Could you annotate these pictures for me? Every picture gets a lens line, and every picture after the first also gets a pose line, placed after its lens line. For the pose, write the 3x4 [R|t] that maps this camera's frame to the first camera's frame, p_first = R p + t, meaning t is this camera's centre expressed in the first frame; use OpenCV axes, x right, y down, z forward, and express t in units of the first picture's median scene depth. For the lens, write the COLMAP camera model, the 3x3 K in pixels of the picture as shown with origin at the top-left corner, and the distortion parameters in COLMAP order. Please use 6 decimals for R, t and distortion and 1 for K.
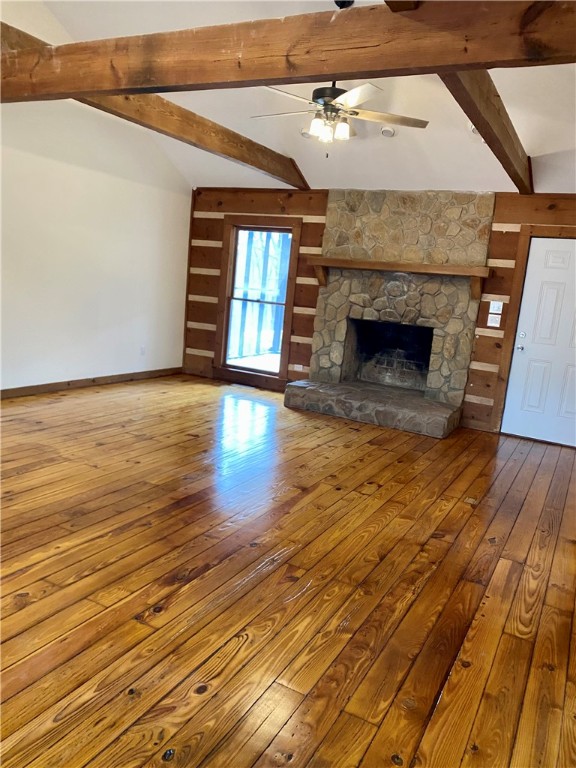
lens RADIAL K [[587.1, 0, 288.1], [0, 587.1, 381.6], [0, 0, 1]] dist [0.007857, -0.002855]
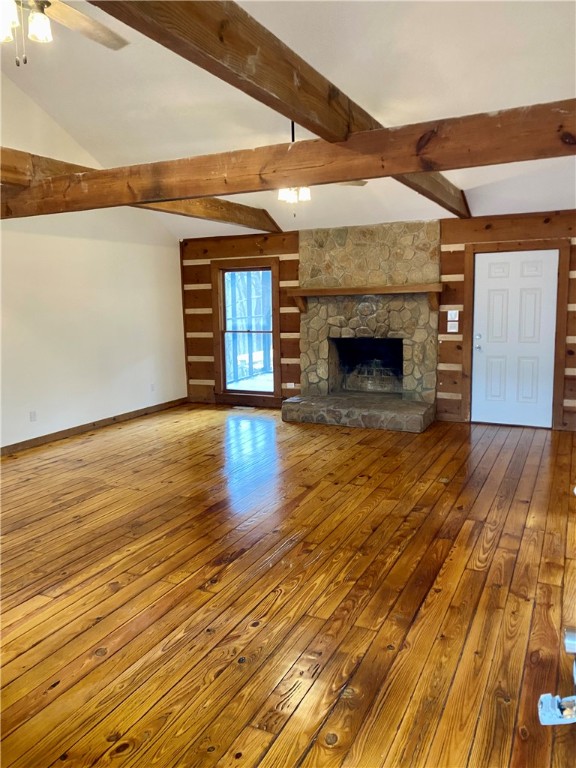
lens RADIAL K [[587.1, 0, 289.4], [0, 587.1, 385.9], [0, 0, 1]] dist [0.007857, -0.002855]
pose [[0.992781, -0.118449, 0.018840, -0.011596], [0.118680, 0.992864, -0.011691, -0.019893], [-0.017321, 0.013842, 0.999754, -0.257885]]
